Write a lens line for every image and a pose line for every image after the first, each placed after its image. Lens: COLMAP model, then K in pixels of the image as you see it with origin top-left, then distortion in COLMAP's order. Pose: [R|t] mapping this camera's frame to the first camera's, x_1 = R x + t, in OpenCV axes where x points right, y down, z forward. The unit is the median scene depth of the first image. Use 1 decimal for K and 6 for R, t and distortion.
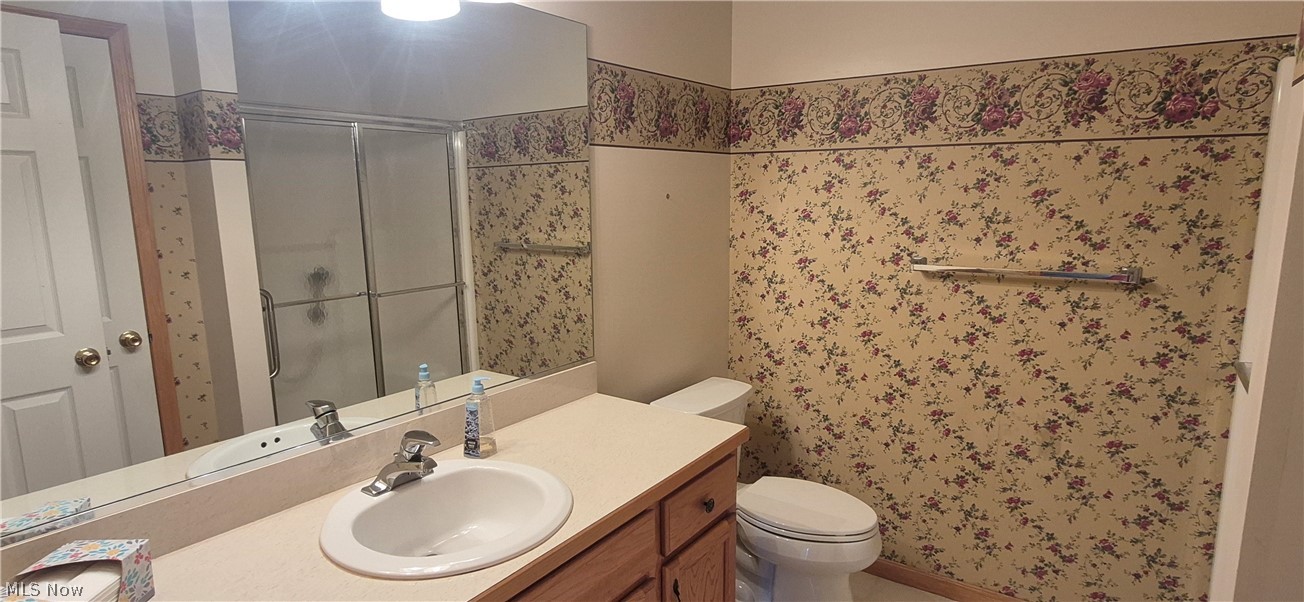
lens RADIAL K [[685.3, 0, 651.8], [0, 685.3, 300.5], [0, 0, 1]] dist [-0.000121, 0.000101]
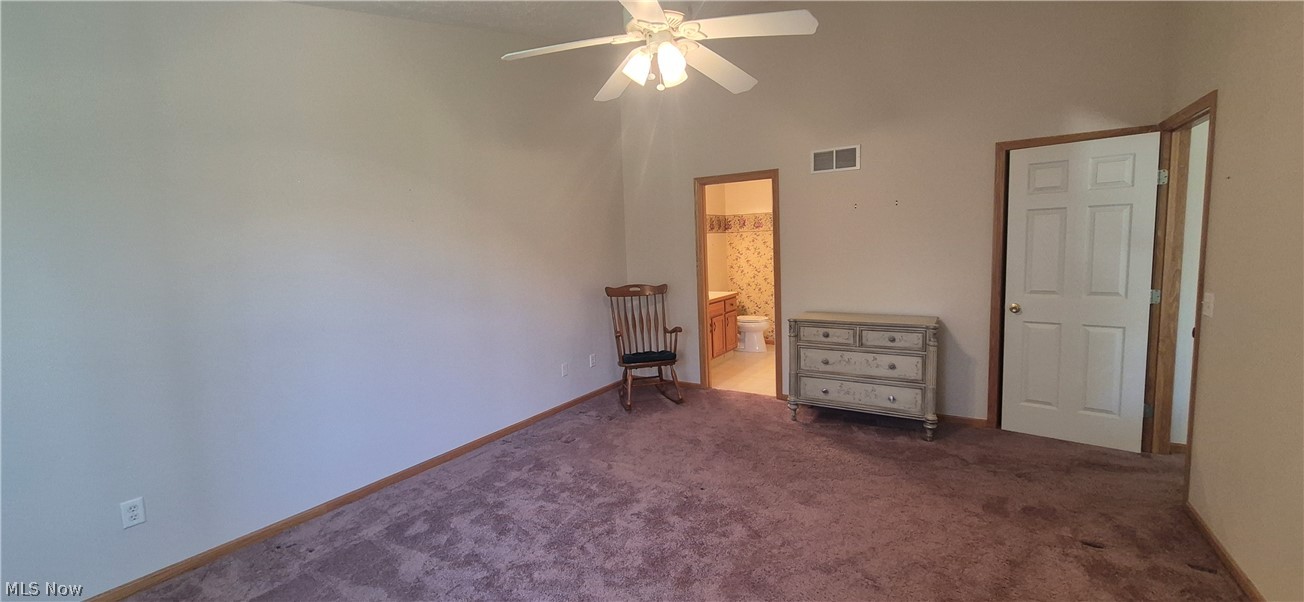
lens RADIAL K [[512.2, 0, 652.0], [0, 512.2, 297.8], [0, 0, 1]] dist [-0.000380, 0.000161]
pose [[0.998505, -0.037834, 0.039454, -0.412028], [0.040557, 0.996677, -0.070647, 0.315523], [-0.036650, 0.072141, 0.996721, -1.726610]]
